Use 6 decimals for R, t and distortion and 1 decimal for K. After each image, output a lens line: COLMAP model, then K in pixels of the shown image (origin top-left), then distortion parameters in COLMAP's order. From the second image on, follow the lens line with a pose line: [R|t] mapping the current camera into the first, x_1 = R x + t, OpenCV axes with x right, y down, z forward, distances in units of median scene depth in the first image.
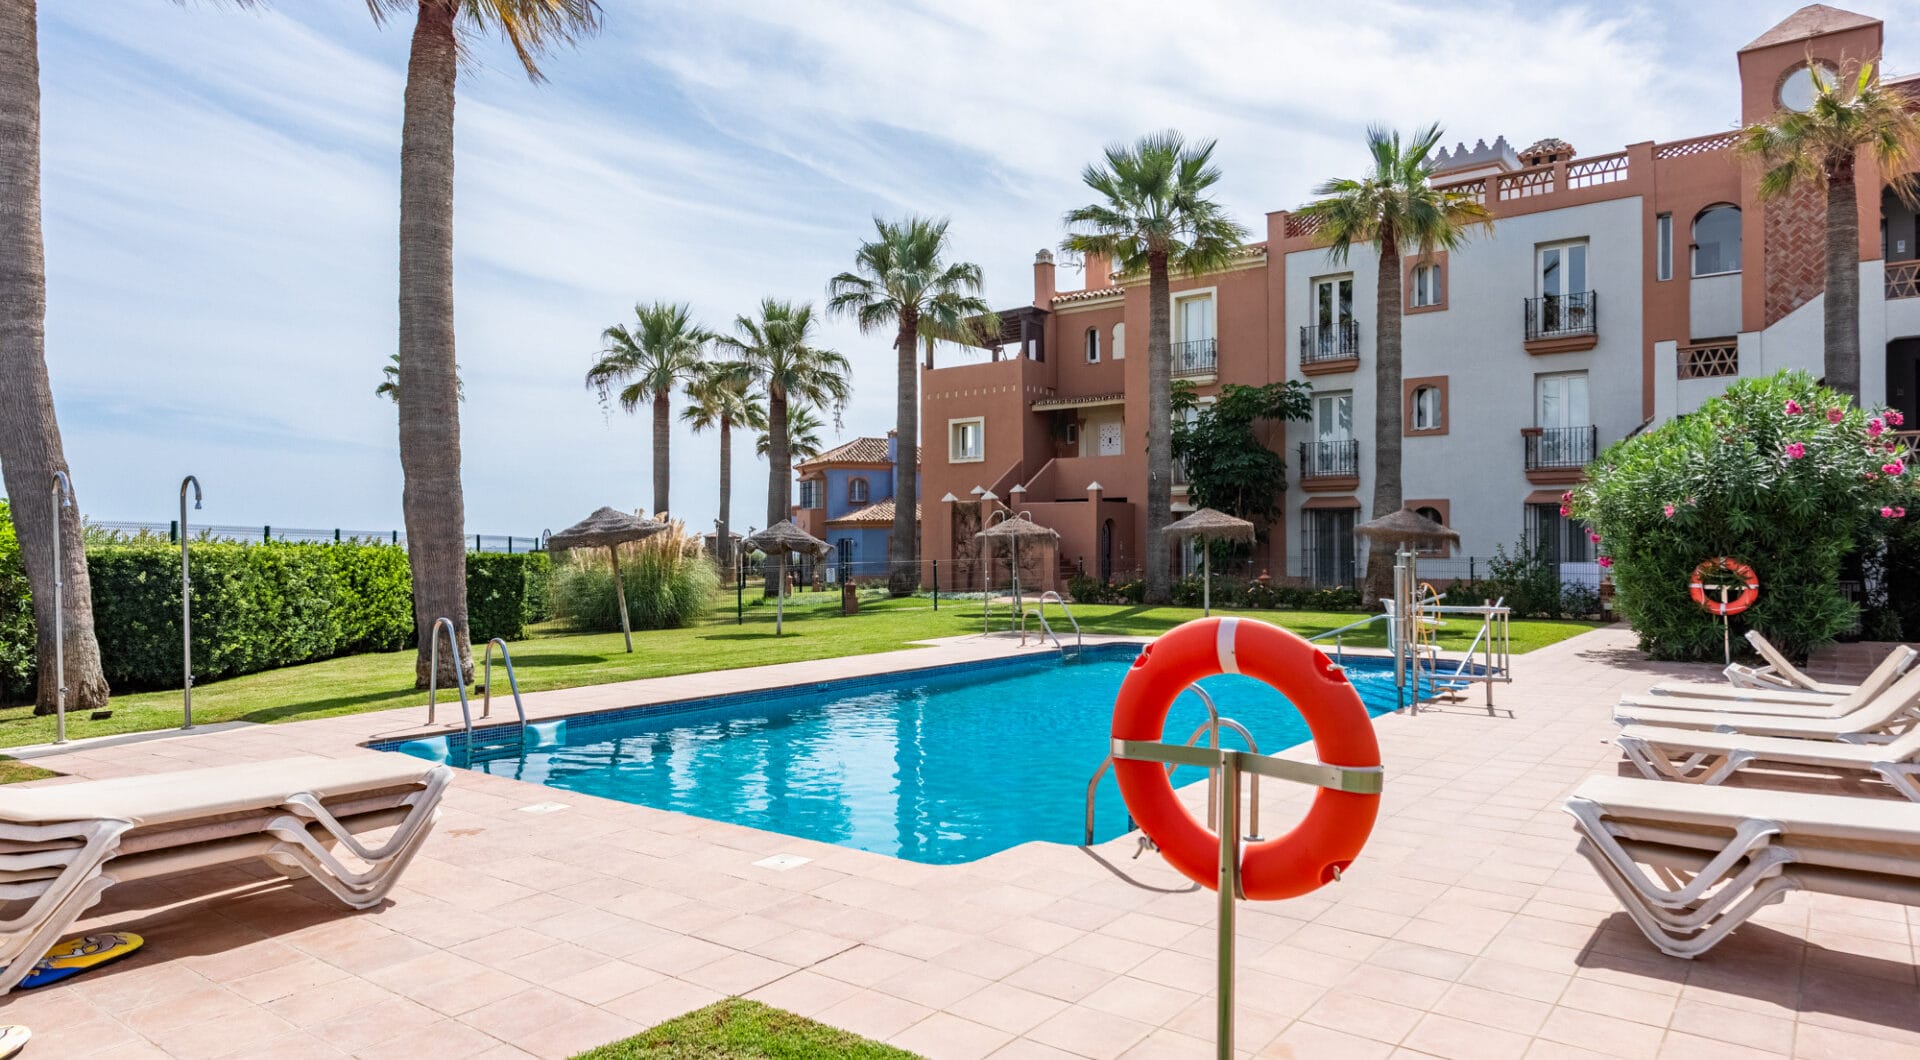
lens RADIAL K [[1170.2, 0, 960.0], [0, 1170.2, 530.0], [0, 0, 1]] dist [0.001067, 0.000060]
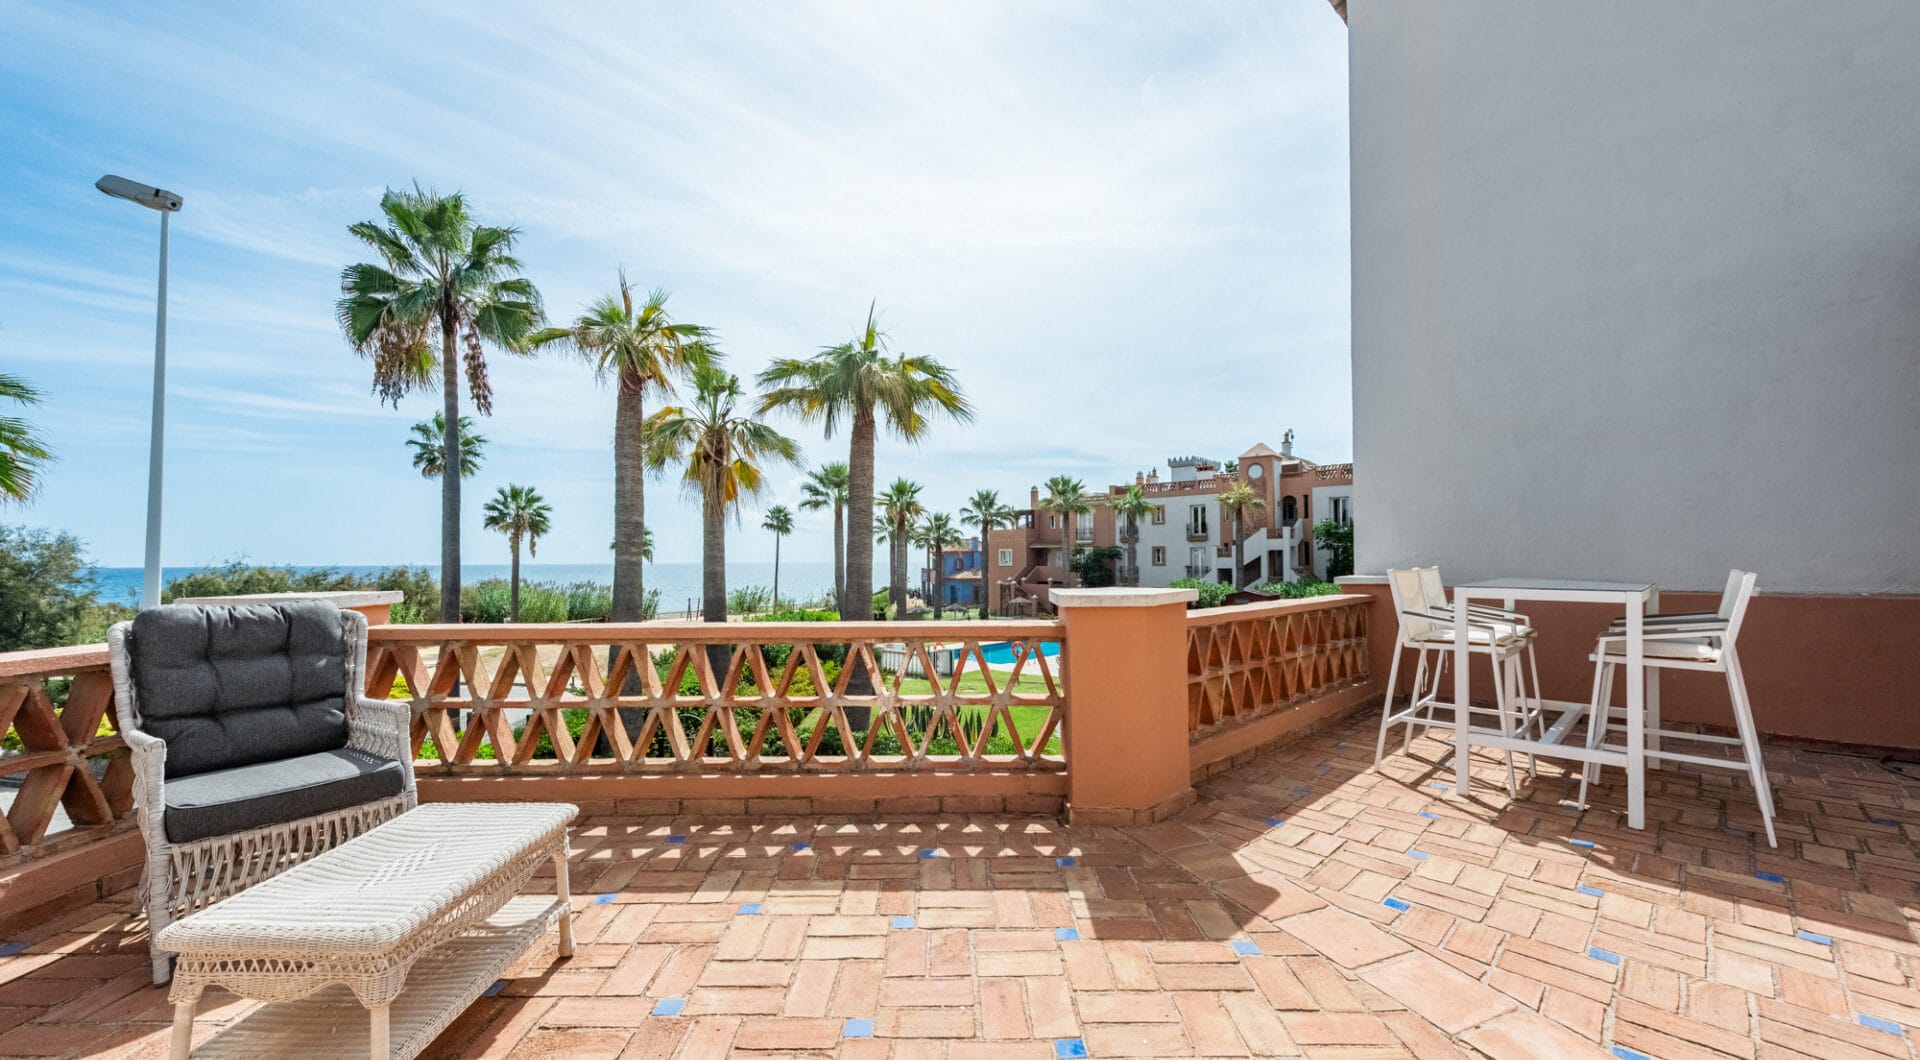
lens RADIAL K [[752.7, 0, 960.3], [0, 752.7, 542.1], [0, 0, 1]] dist [0.007965, -0.000202]
pose [[0.998368, -0.004938, -0.056891, 0.000096], [0.004091, 0.999879, -0.015000, -0.098314], [0.056958, 0.014743, 0.998268, -0.820873]]
